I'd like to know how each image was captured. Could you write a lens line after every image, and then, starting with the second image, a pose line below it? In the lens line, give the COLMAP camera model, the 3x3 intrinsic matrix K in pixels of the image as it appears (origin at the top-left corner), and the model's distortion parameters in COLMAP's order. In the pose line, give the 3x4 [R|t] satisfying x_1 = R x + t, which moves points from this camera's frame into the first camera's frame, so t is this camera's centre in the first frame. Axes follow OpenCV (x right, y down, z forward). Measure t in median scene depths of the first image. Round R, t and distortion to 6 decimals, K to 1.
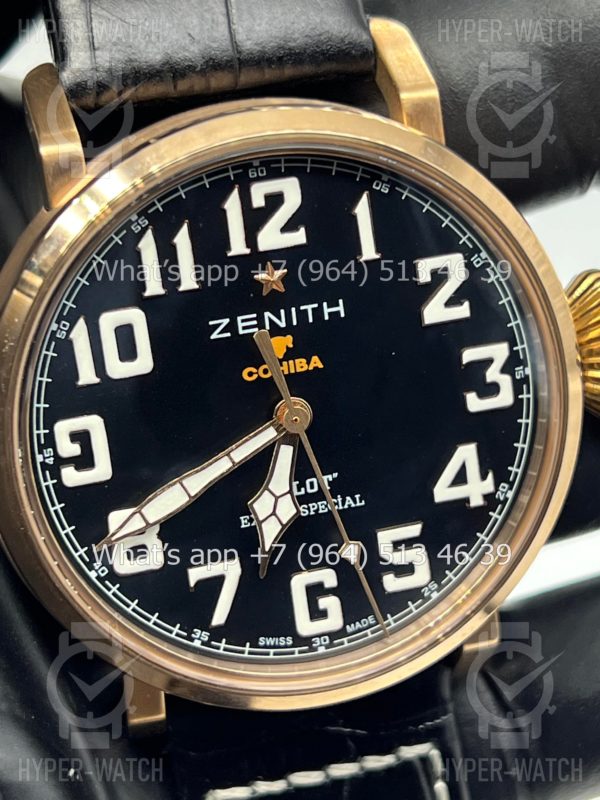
lens RADIAL K [[1862.6, 0, 301.1], [0, 1862.6, 400.2], [0, 0, 1]] dist [0.309333, 0.000000]
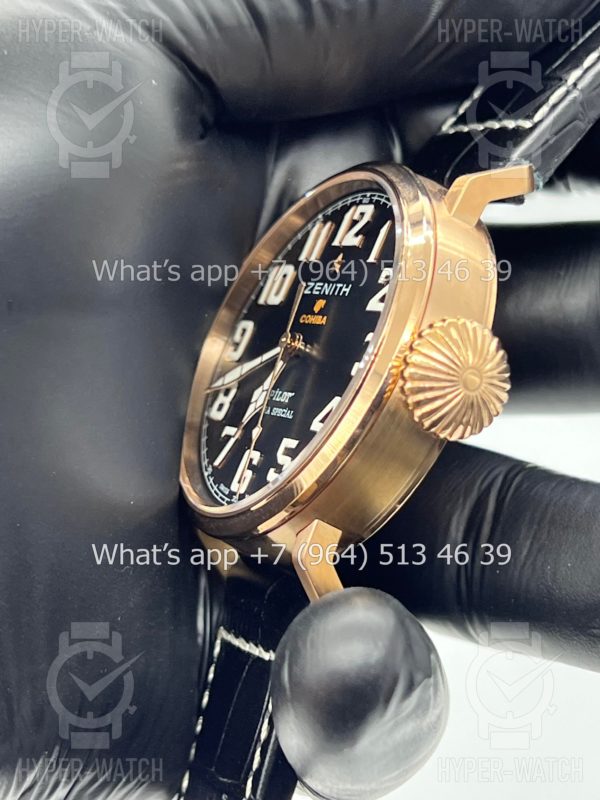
lens RADIAL K [[1862.6, 0, 303.0], [0, 1862.6, 398.4], [0, 0, 1]] dist [0.309333, 0.000000]
pose [[0.216944, 0.103695, -0.970661, 1.428892], [-0.621143, 0.781743, -0.055314, 0.118701], [0.753072, 0.614919, 0.234004, 0.680848]]
